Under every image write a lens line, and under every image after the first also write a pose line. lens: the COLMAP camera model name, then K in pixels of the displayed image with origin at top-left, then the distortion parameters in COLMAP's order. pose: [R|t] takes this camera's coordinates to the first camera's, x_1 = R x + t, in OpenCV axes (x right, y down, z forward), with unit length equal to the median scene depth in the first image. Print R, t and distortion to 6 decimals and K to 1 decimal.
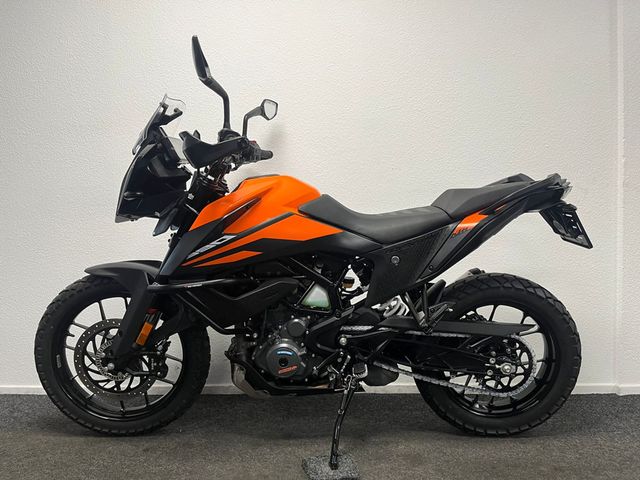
lens RADIAL K [[481.5, 0, 320.0], [0, 481.5, 240.0], [0, 0, 1]] dist [0.000404, -0.099957]
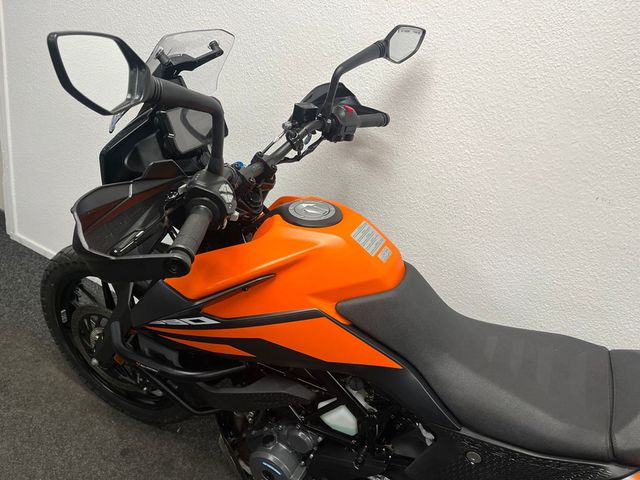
lens RADIAL K [[483.9, 0, 320.6], [0, 483.9, 235.9], [0, 0, 1]] dist [0.076038, -0.101598]
pose [[0.883015, 0.359295, -0.301979, 0.079725], [-0.225787, 0.889251, 0.397811, -0.355015], [0.411466, -0.283090, 0.866346, 0.514839]]
